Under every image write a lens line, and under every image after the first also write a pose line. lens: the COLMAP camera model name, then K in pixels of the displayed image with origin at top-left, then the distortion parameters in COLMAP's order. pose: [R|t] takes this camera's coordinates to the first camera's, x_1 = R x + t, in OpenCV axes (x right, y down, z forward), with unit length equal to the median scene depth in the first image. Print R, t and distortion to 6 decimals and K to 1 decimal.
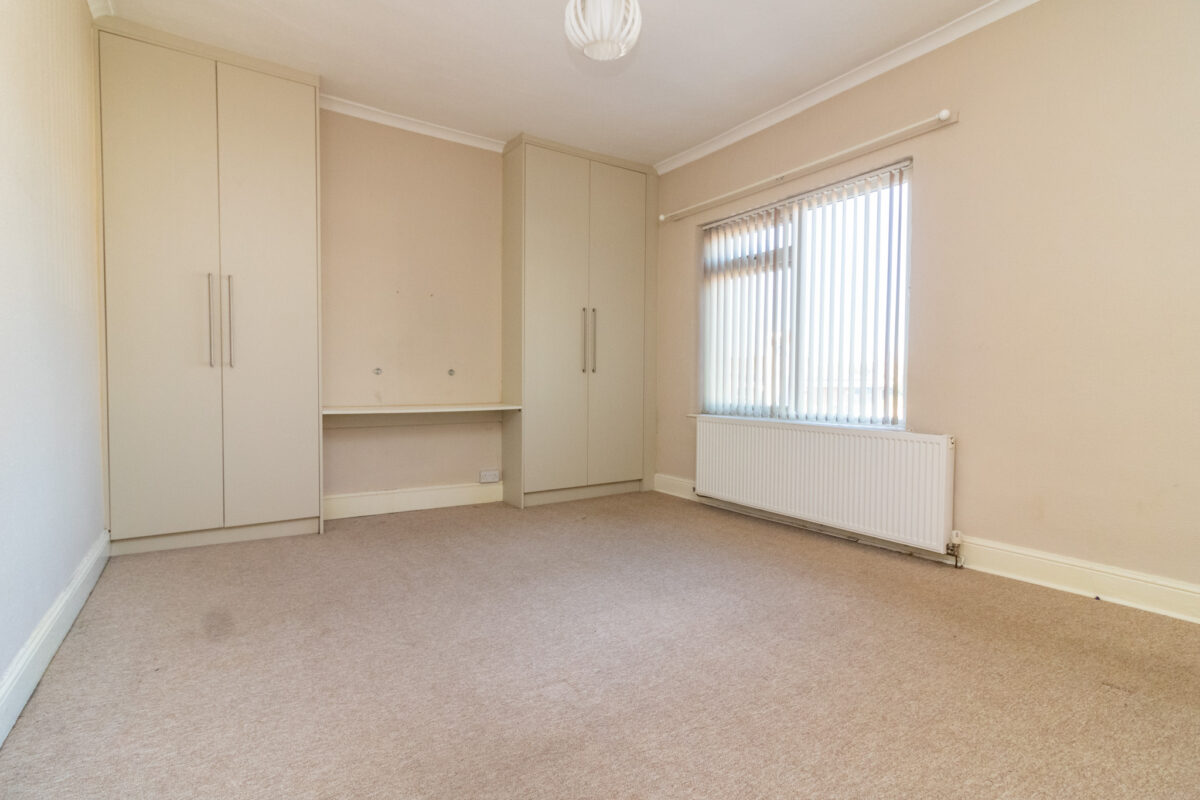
lens RADIAL K [[573.7, 0, 600.0], [0, 573.7, 400.0], [0, 0, 1]] dist [0.013416, 0.000155]
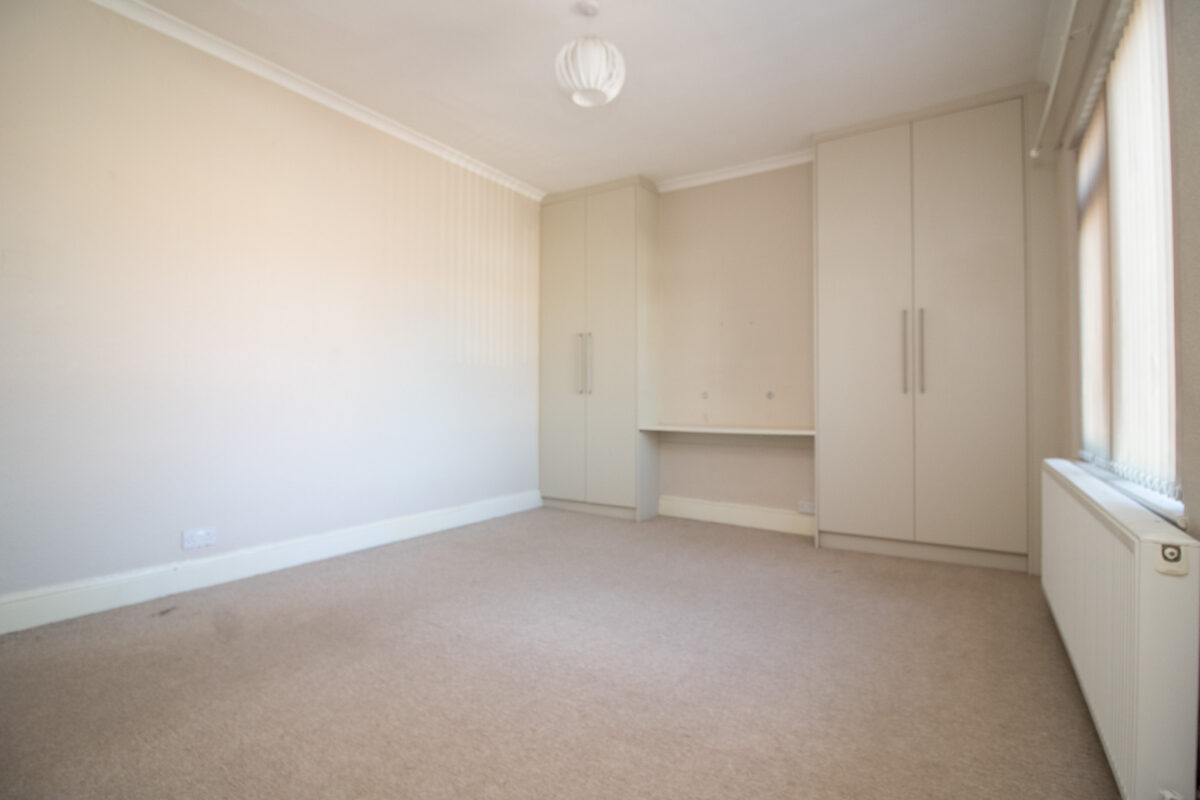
lens RADIAL K [[568.4, 0, 601.3], [0, 568.4, 393.6], [0, 0, 1]] dist [-0.000655, 0.000520]
pose [[0.394621, -0.019352, -0.918640, 0.582412], [-0.031811, 0.998891, -0.034708, -0.007307], [0.918293, 0.042920, 0.393568, 0.360971]]
